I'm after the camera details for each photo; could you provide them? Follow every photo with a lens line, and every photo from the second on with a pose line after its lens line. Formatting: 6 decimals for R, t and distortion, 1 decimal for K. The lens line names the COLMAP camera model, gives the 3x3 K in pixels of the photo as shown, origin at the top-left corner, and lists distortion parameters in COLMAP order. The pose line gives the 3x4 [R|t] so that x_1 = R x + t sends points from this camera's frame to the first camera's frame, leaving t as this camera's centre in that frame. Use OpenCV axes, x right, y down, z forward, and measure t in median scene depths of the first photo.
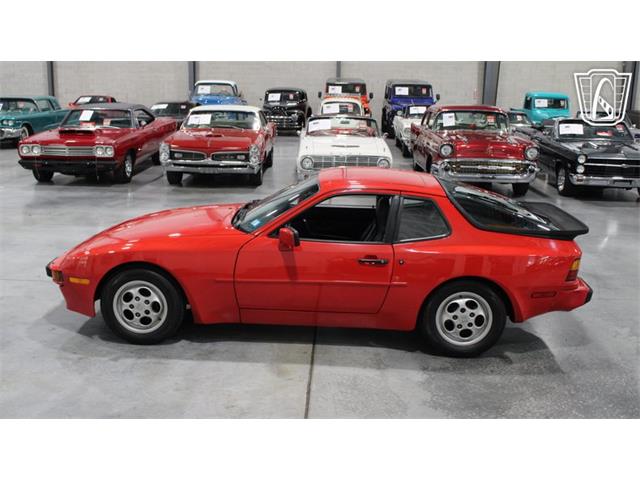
lens RADIAL K [[716.2, 0, 320.0], [0, 716.2, 240.0], [0, 0, 1]] dist [-0.080704, 0.016278]
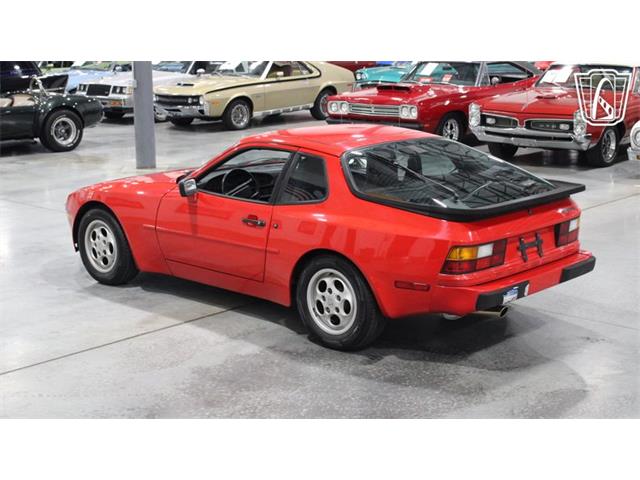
lens RADIAL K [[1039.2, 0, 320.0], [0, 1039.2, 240.0], [0, 0, 1]] dist [-0.070960, 0.011465]
pose [[0.757127, 0.106306, -0.644560, 0.935849], [-0.117972, 0.992698, 0.025148, 0.009310], [0.642527, 0.057000, 0.764140, 0.051467]]
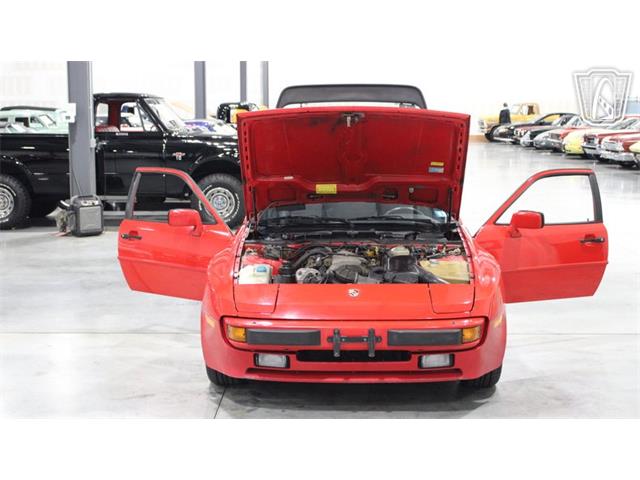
lens RADIAL K [[1039.2, 0, 320.0], [0, 1039.2, 240.0], [0, 0, 1]] dist [-0.070960, 0.011465]
pose [[-0.016050, -0.152066, 0.988240, -1.323456], [0.225111, 0.962443, 0.151752, -0.213629], [-0.974201, 0.224899, 0.018785, 1.112318]]
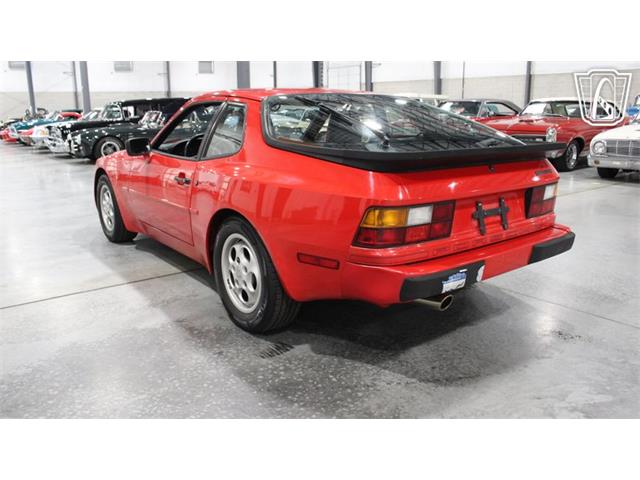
lens RADIAL K [[530.0, 0, 320.0], [0, 530.0, 240.0], [0, 0, 1]] dist [-0.181028, 0.187737]
pose [[0.638207, 0.157703, -0.753540, 0.610263], [-0.148221, 0.985652, 0.080744, 0.024892], [0.755462, 0.060159, 0.652425, 0.694376]]
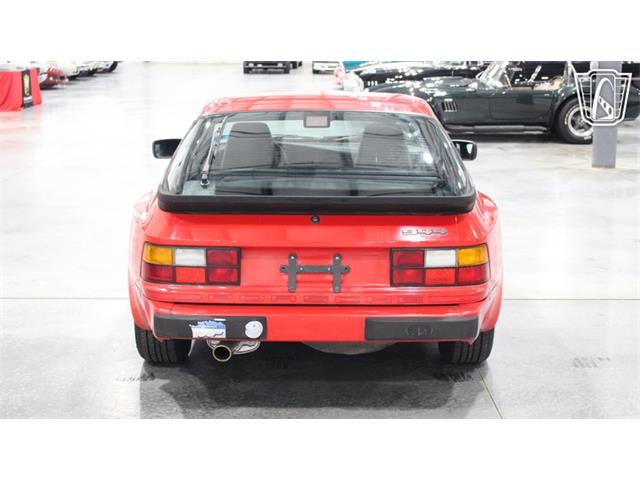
lens RADIAL K [[1039.2, 0, 320.0], [0, 1039.2, 240.0], [0, 0, 1]] dist [-0.070960, 0.011465]
pose [[0.037975, 0.166704, -0.985275, 1.118089], [-0.224175, 0.962277, 0.154172, -0.123764], [0.973809, 0.215020, 0.073914, 1.032786]]
